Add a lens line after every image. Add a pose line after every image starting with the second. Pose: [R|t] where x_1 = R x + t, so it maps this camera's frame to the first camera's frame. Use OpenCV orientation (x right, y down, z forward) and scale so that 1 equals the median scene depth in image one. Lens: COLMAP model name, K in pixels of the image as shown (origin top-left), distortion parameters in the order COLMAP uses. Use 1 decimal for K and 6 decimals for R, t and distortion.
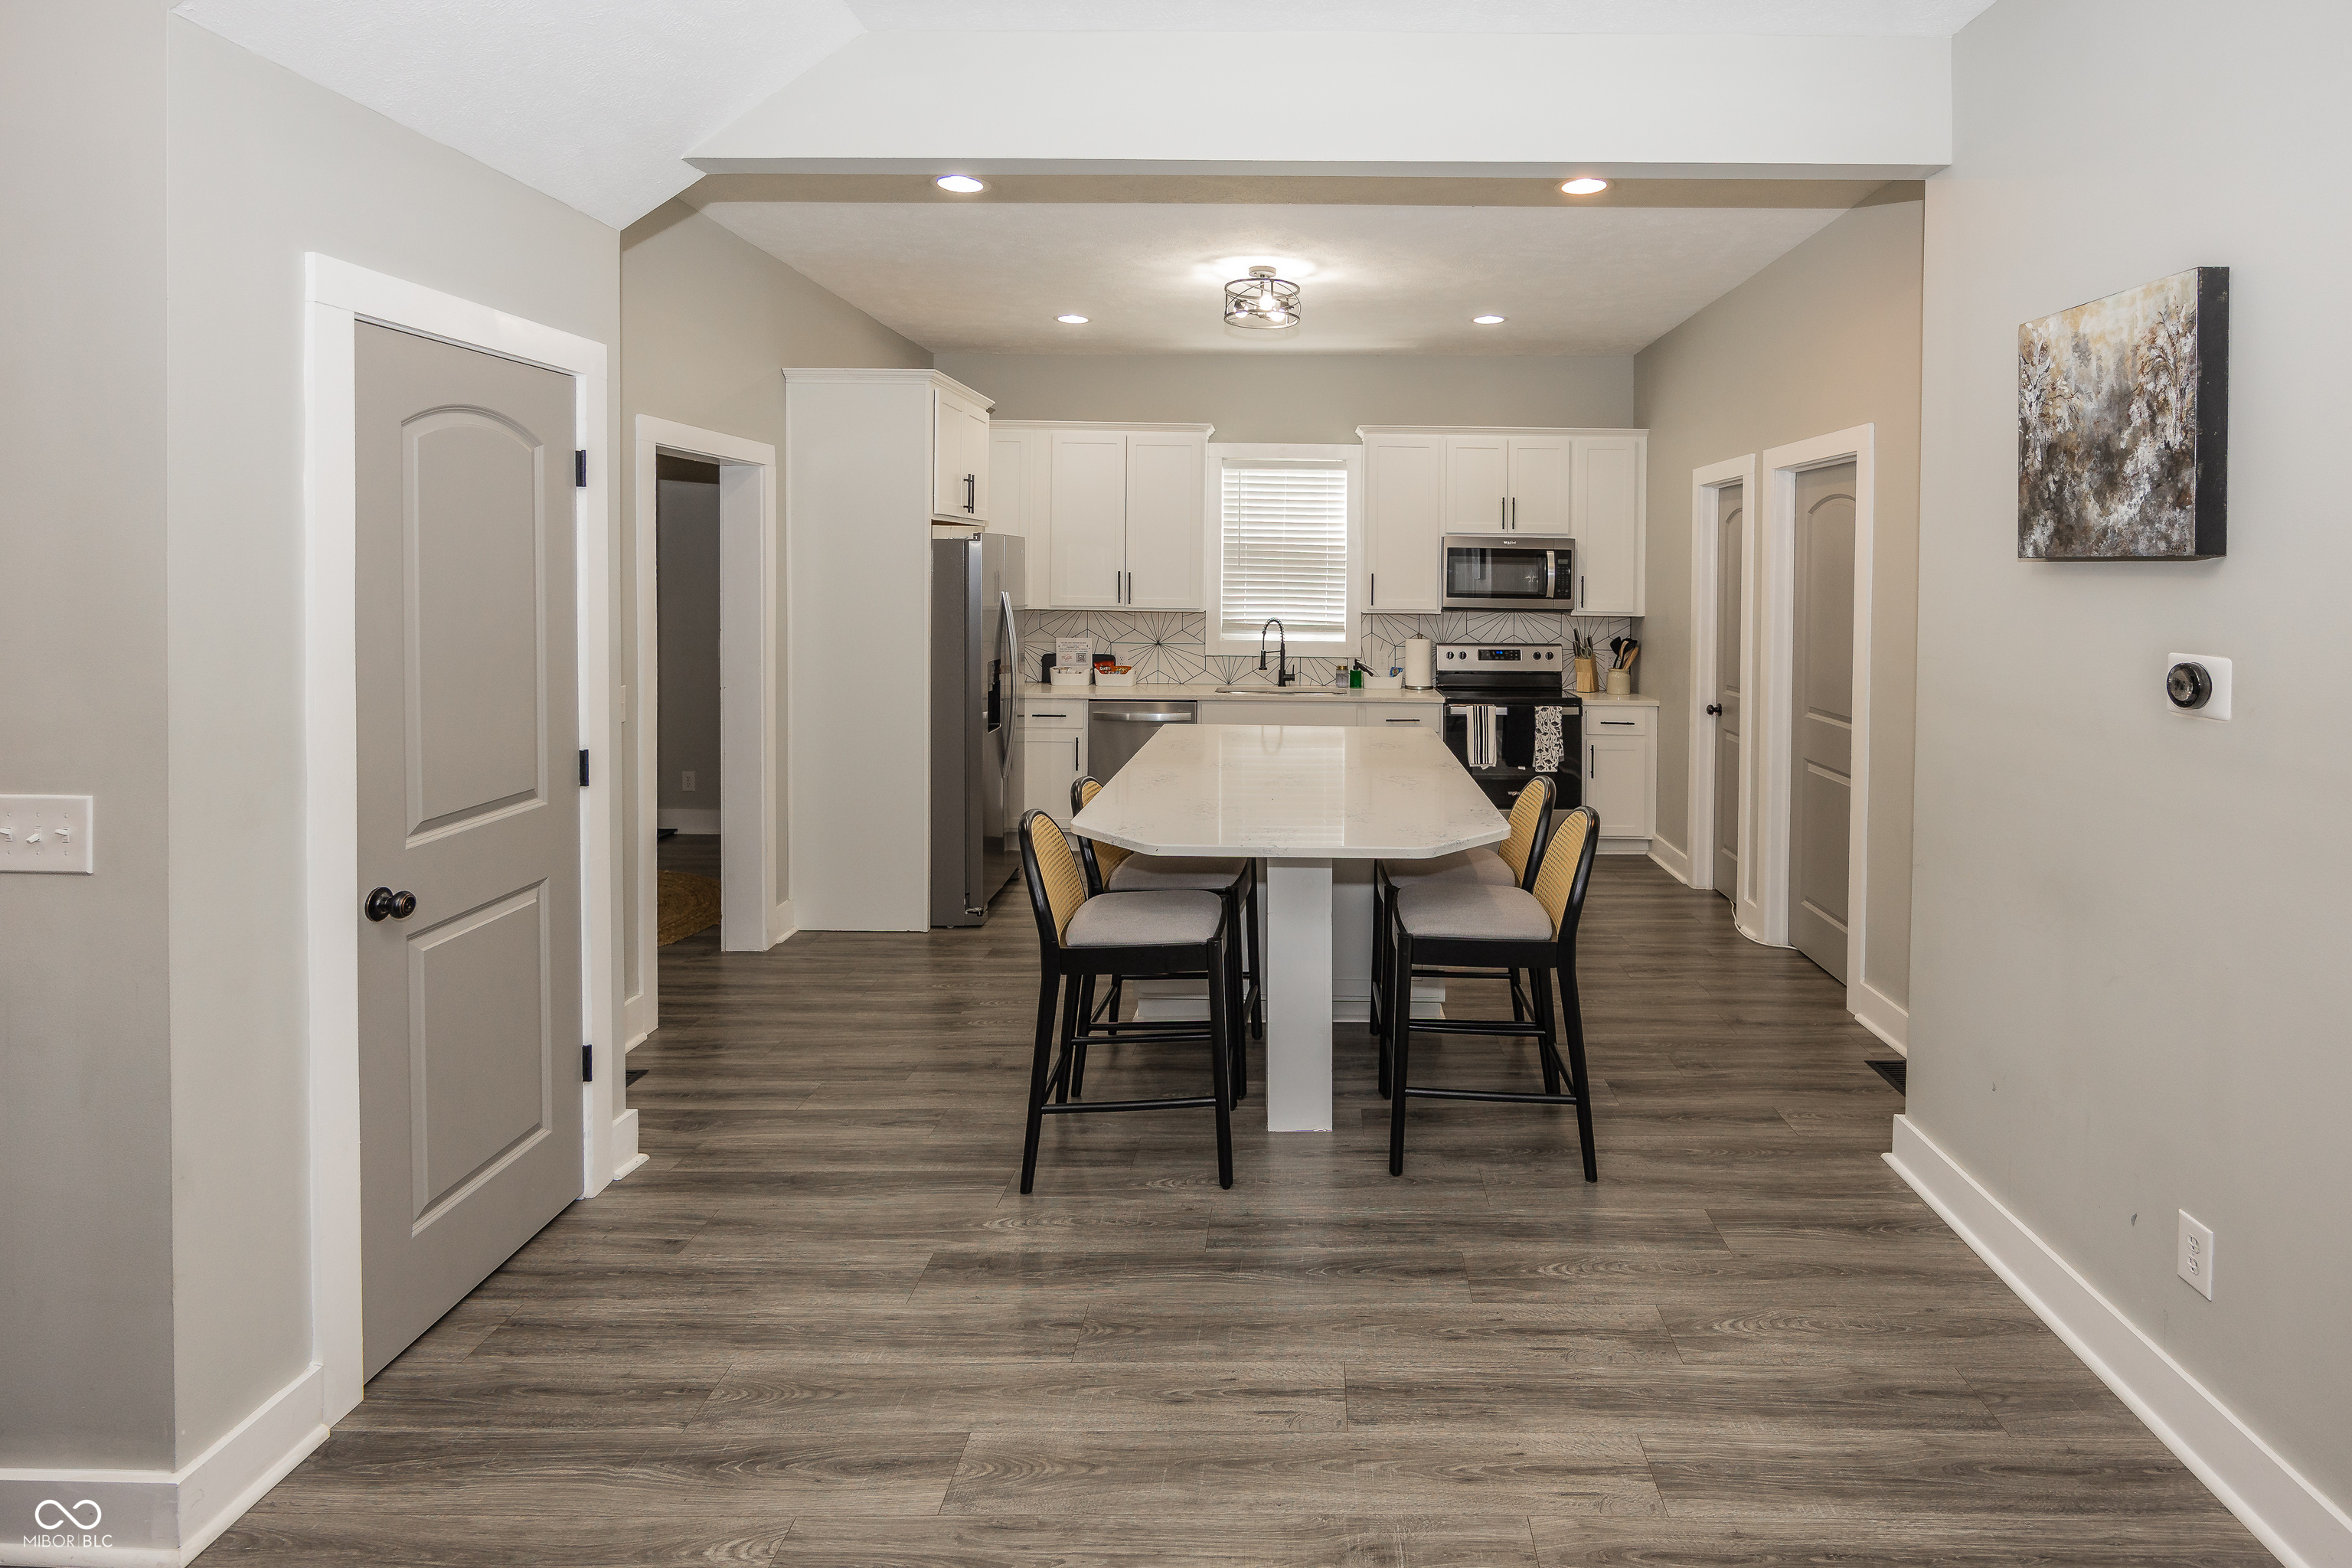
lens RADIAL K [[1292.3, 0, 1338.1], [0, 1292.3, 595.3], [0, 0, 1]] dist [0.003048, -0.003791]
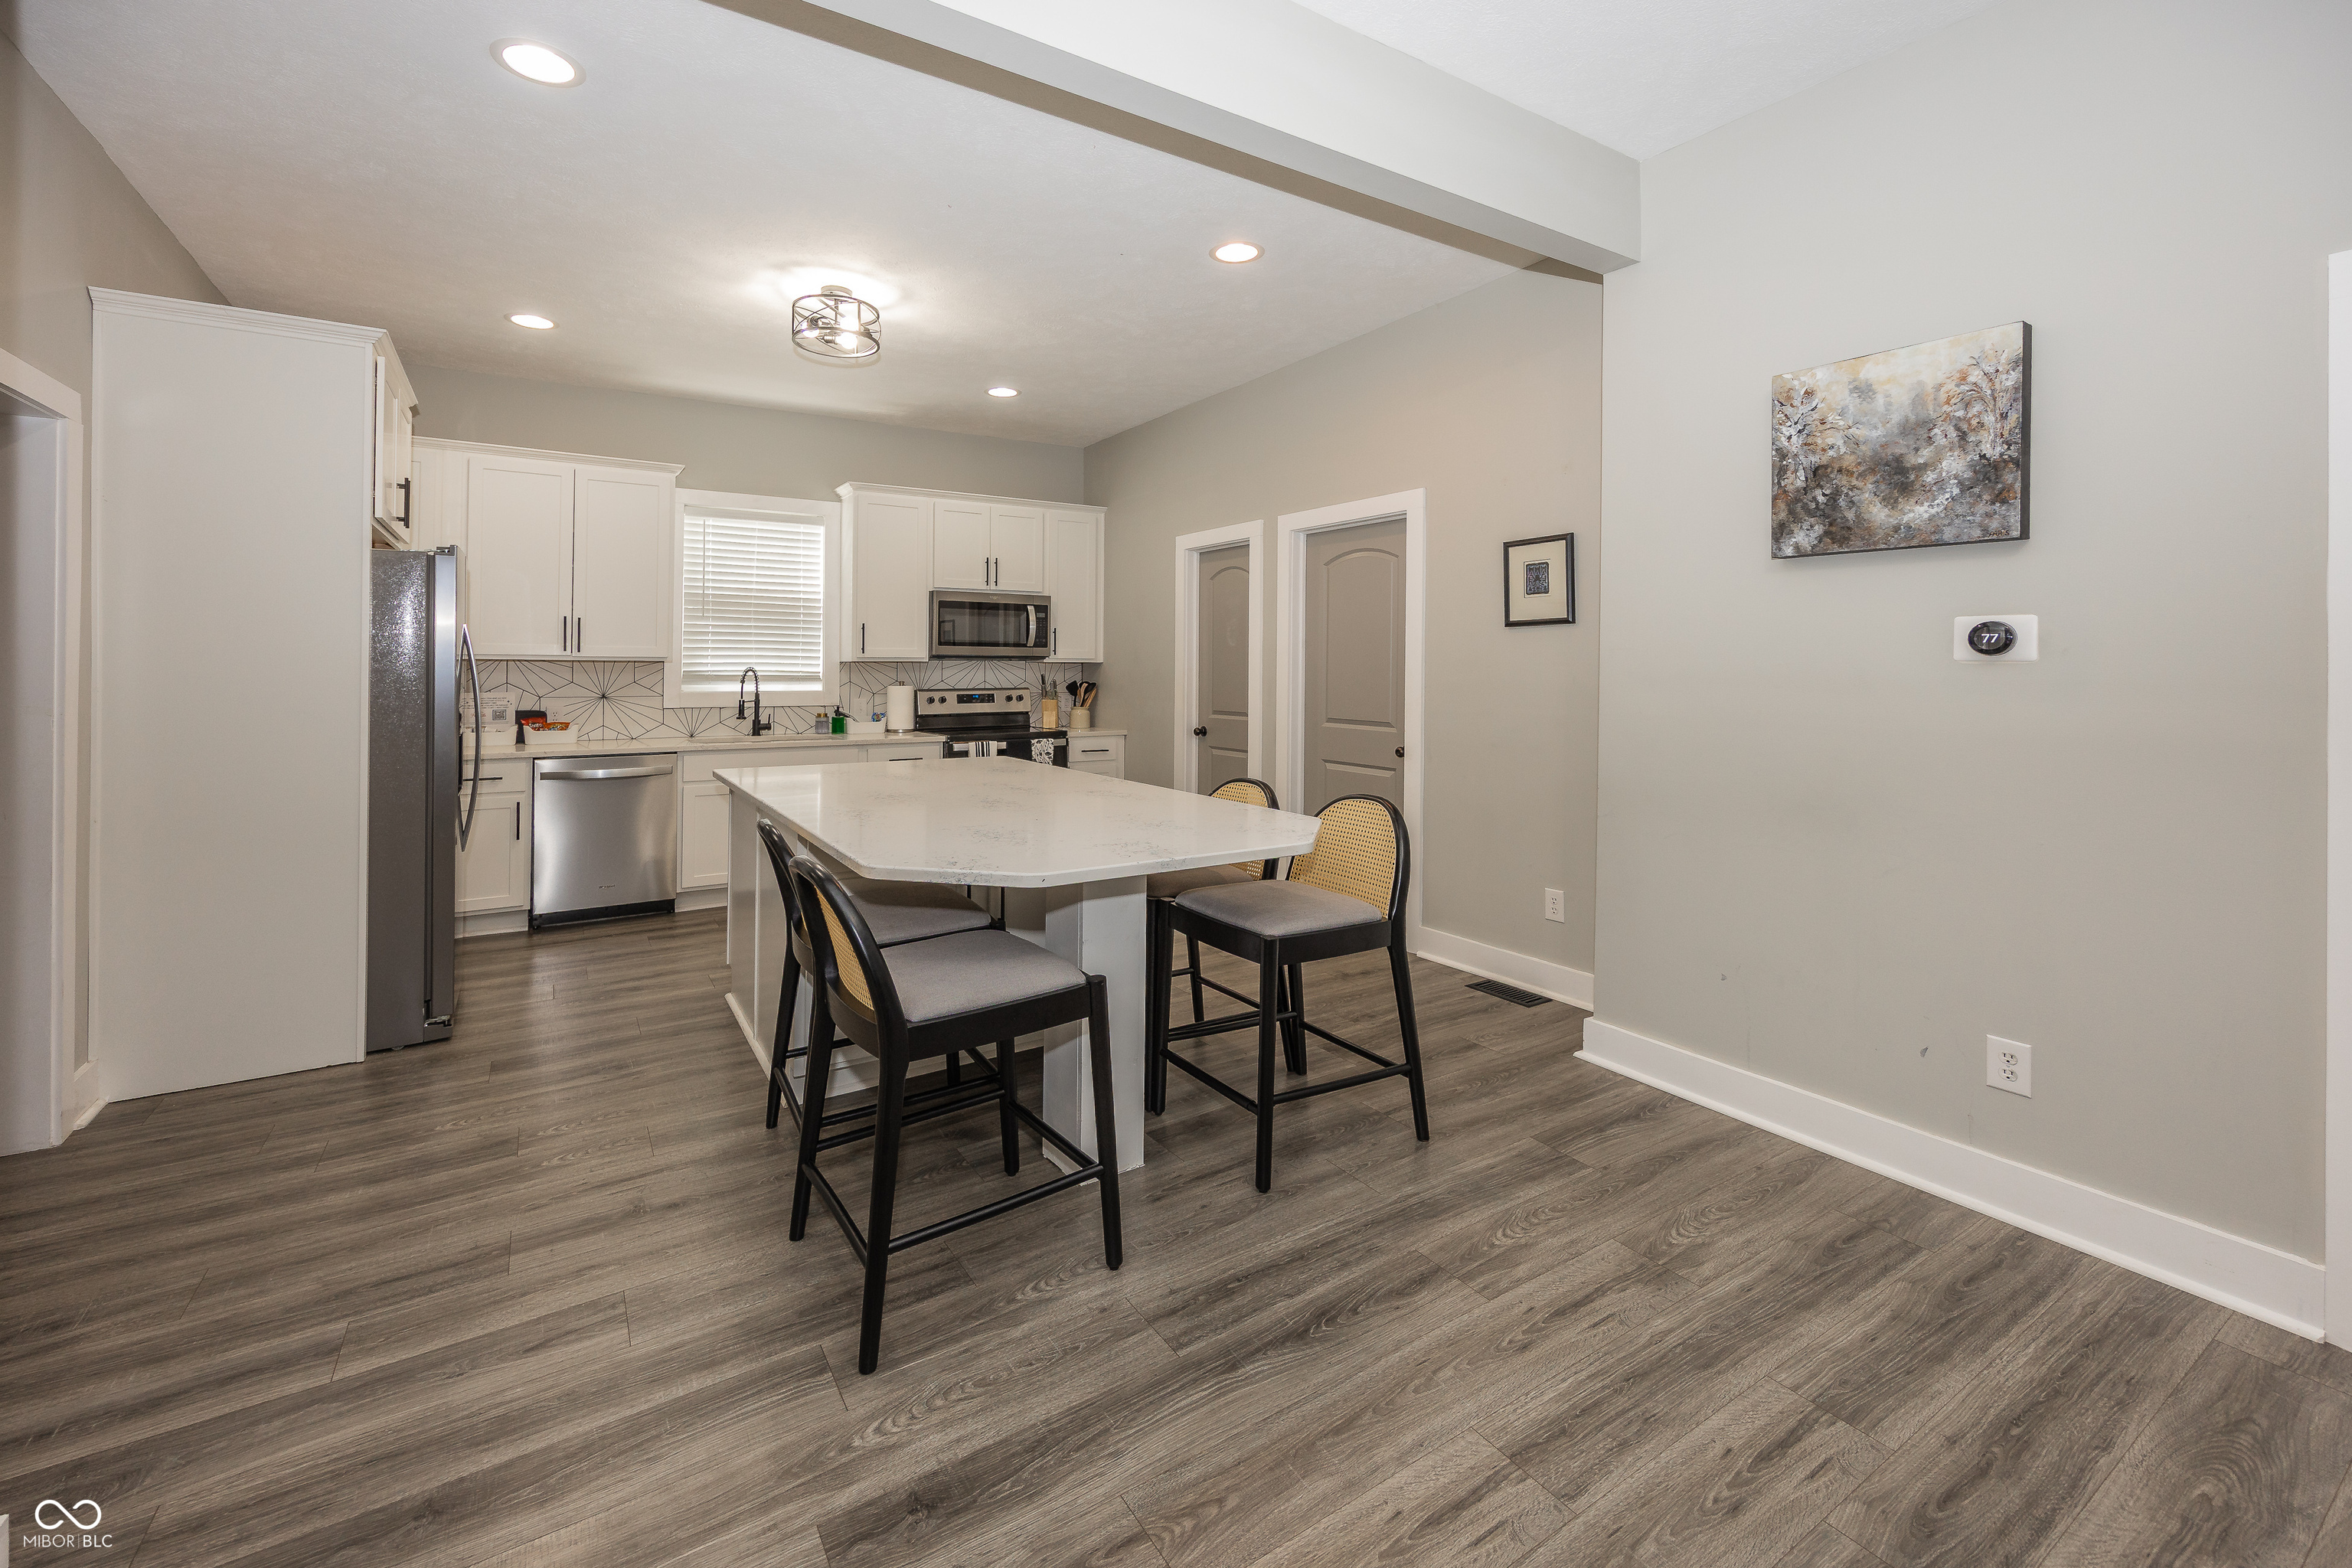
lens RADIAL K [[976.1, 0, 1276.5], [0, 976.1, 652.5], [0, 0, 1]] dist [0.001059, 0.000950]
pose [[0.829756, 0.000205, 0.558126, -0.246548], [0.011650, 0.999776, -0.017686, 0.044645], [-0.558005, 0.021177, 0.829567, 0.273834]]
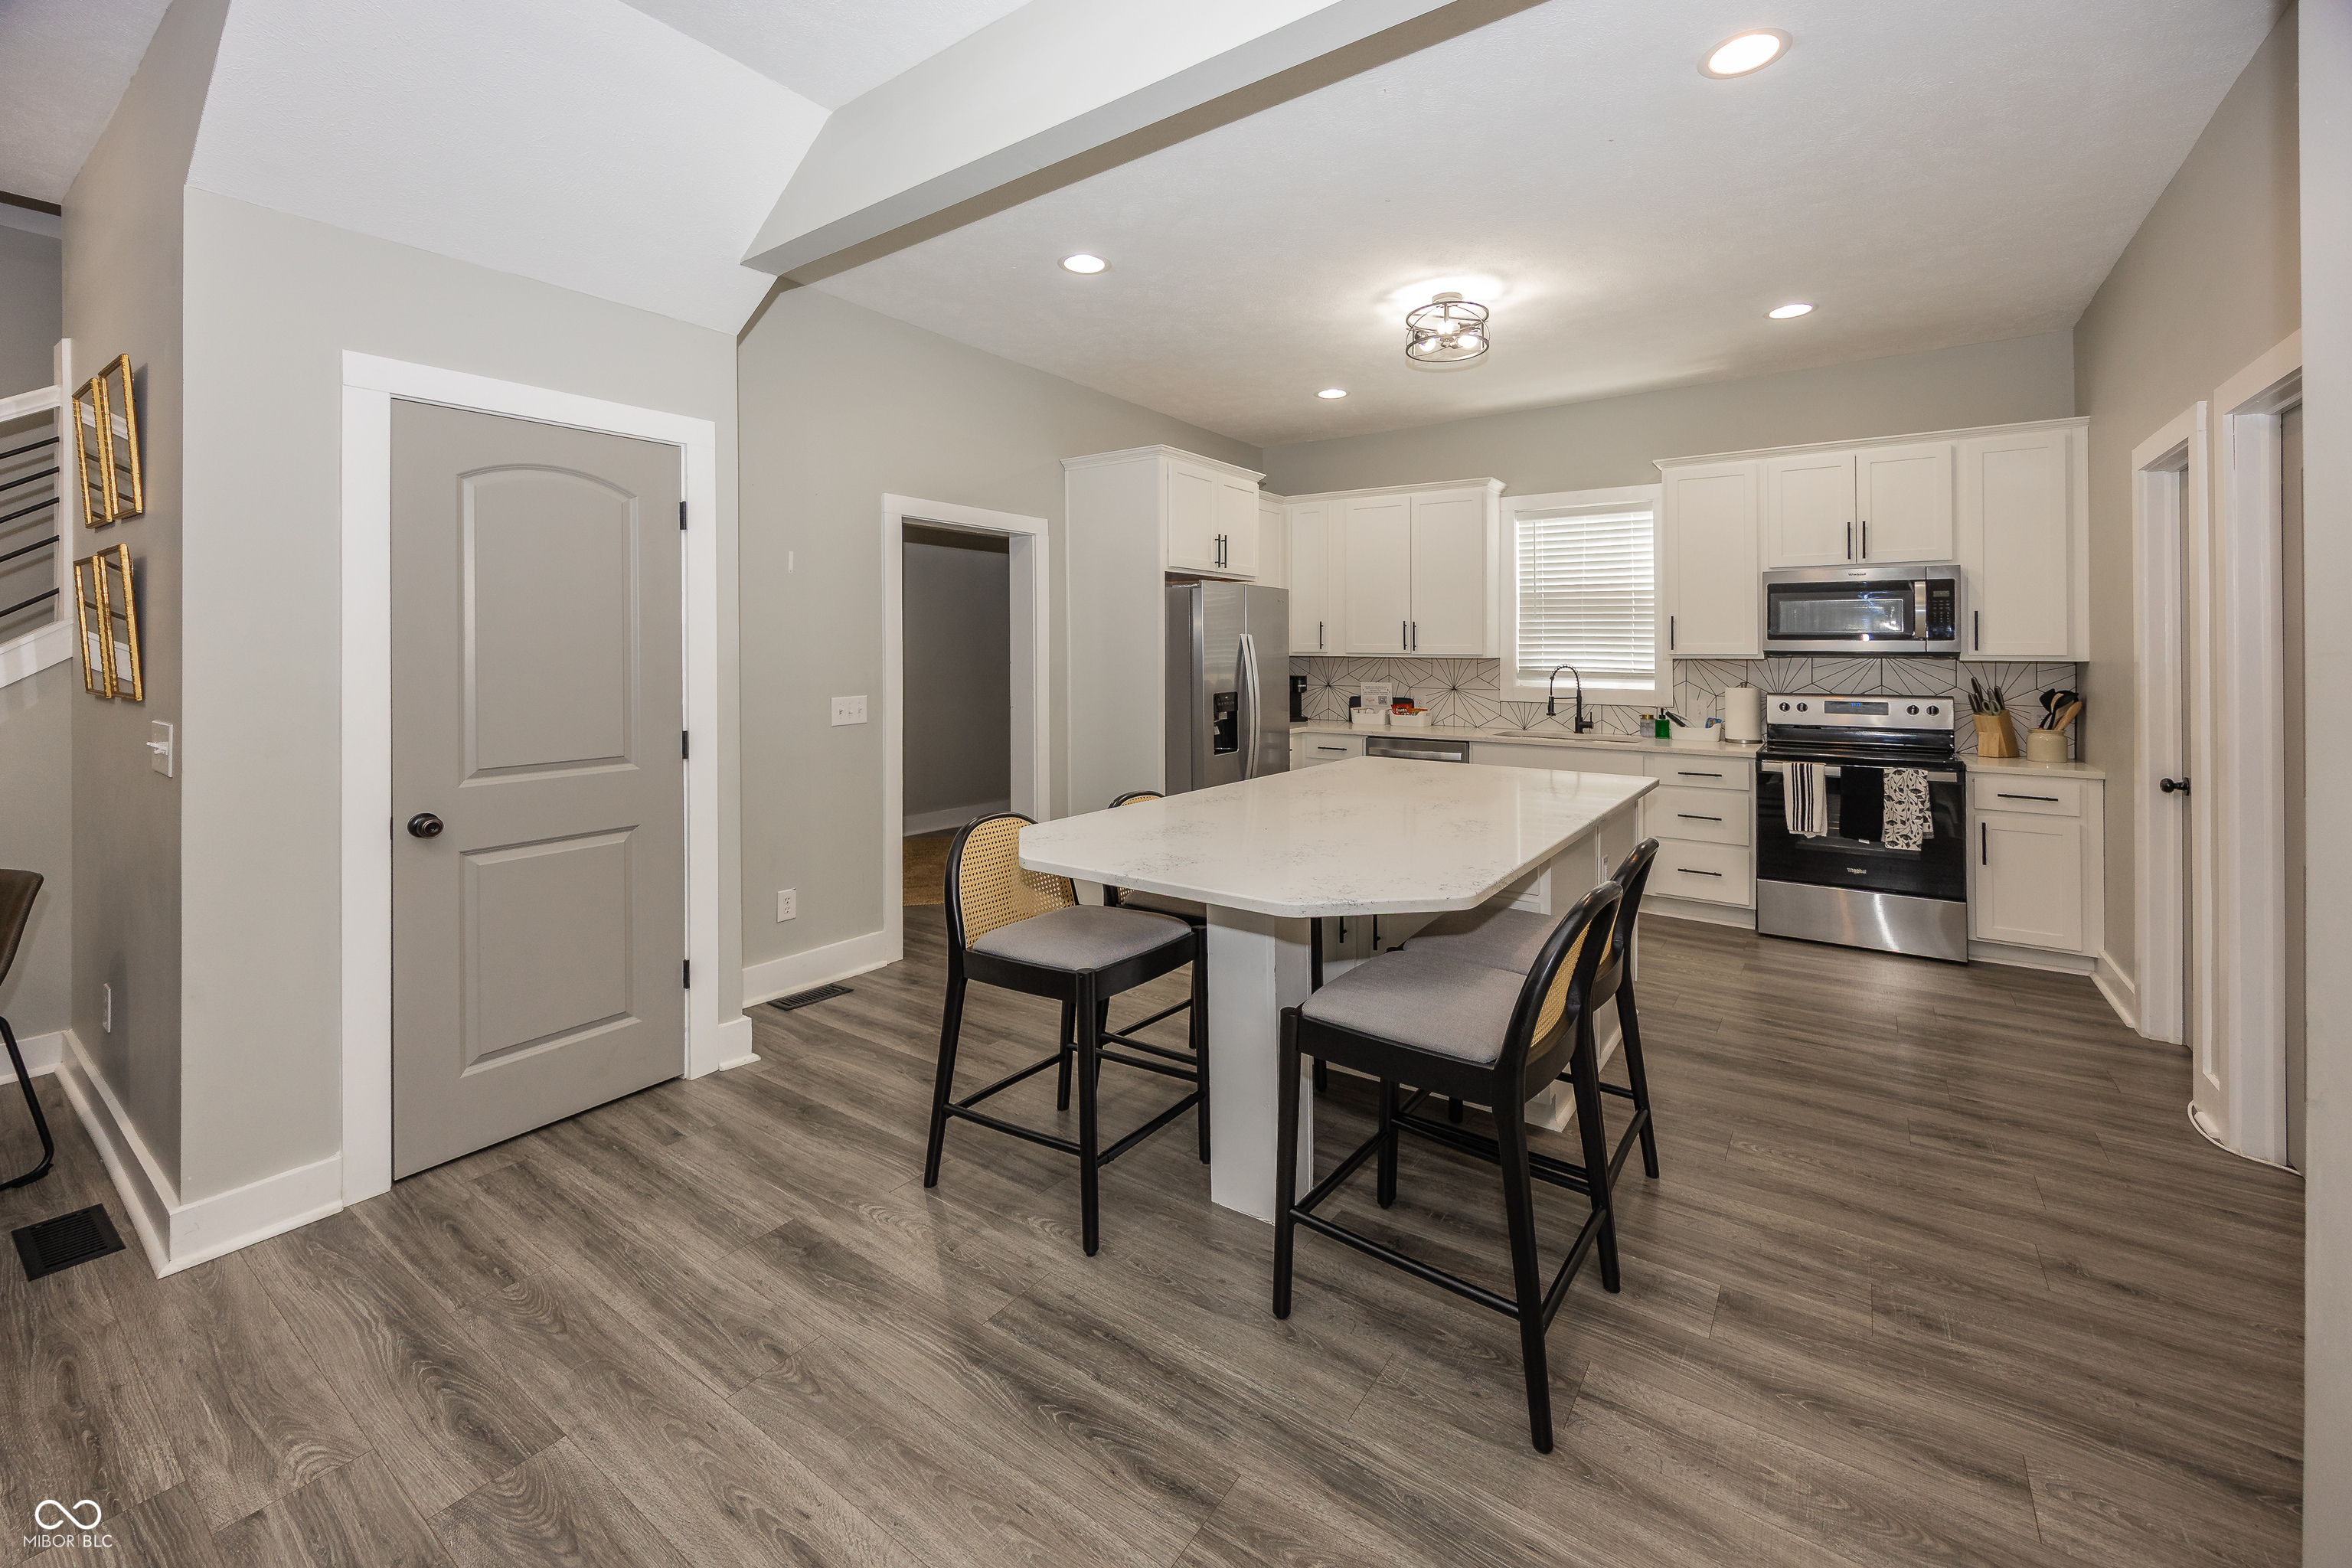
lens RADIAL K [[976.1, 0, 1076.8], [0, 976.1, 653.3], [0, 0, 1]] dist [0.001059, 0.000950]
pose [[0.784600, -0.008045, -0.619950, 0.226210], [-0.000723, 0.999903, -0.013891, 0.036084], [0.620002, 0.011347, 0.784518, 0.317084]]
